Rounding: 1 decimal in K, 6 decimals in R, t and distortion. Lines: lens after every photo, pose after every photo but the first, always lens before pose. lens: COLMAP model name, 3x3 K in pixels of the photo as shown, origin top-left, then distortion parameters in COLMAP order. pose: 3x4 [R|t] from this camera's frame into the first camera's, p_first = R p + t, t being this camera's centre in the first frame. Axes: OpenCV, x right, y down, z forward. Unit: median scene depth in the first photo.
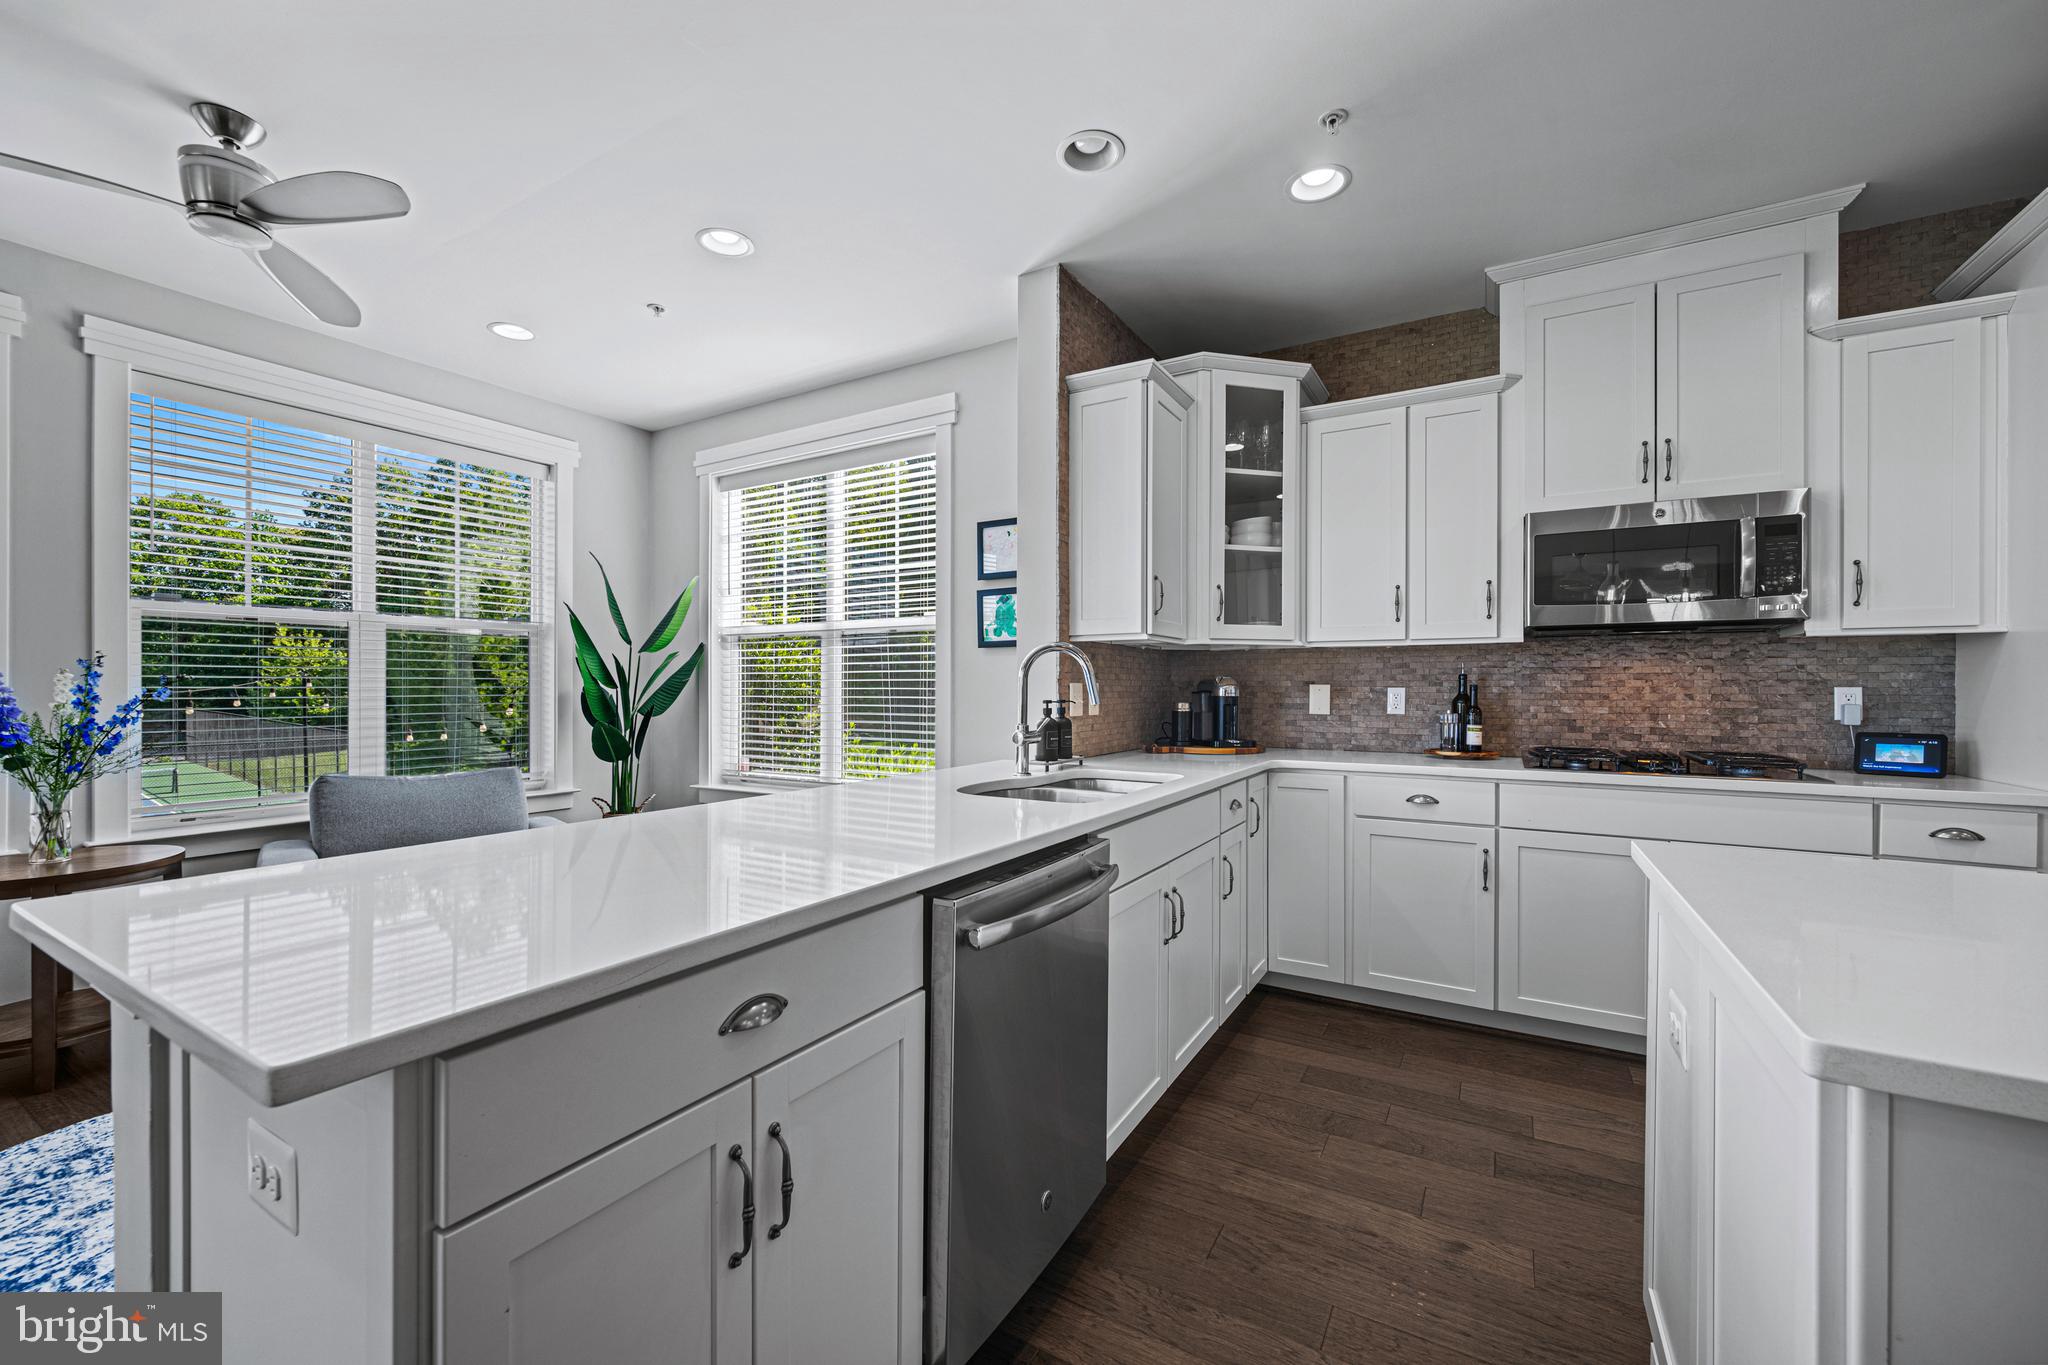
lens RADIAL K [[817.4, 0, 1018.5], [0, 817.4, 684.1], [0, 0, 1]] dist [0.002314, -0.000615]
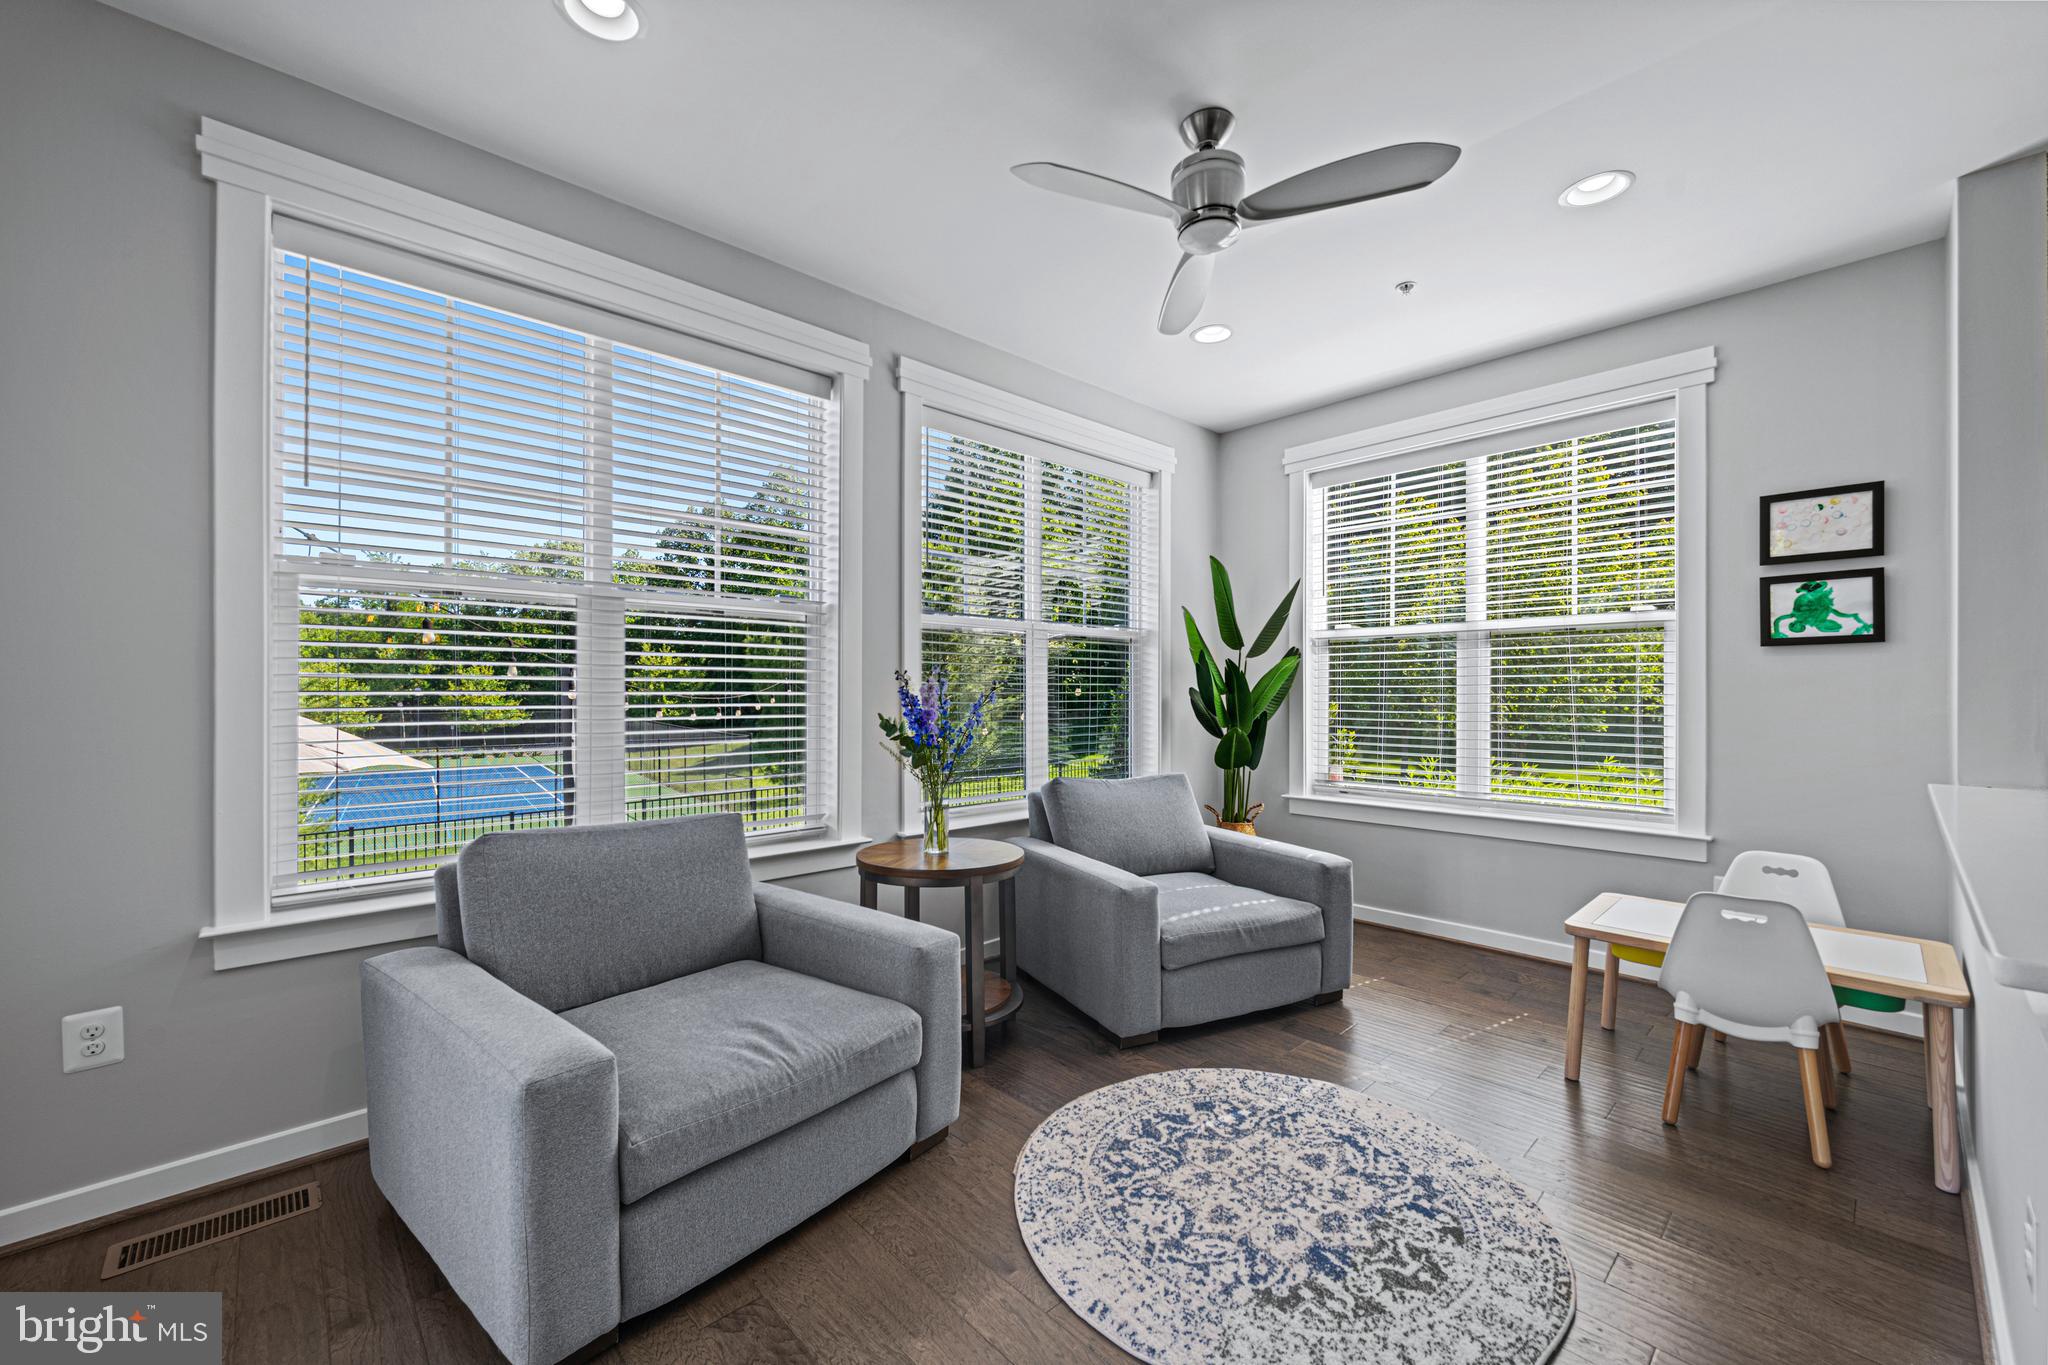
lens RADIAL K [[817.4, 0, 1030.0], [0, 817.4, 688.7], [0, 0, 1]] dist [0.002314, -0.000615]
pose [[0.961923, -0.000235, -0.273322, -0.542659], [-0.000360, 0.999998, -0.002129, 0.001334], [0.273322, 0.002146, 0.961920, -0.012365]]
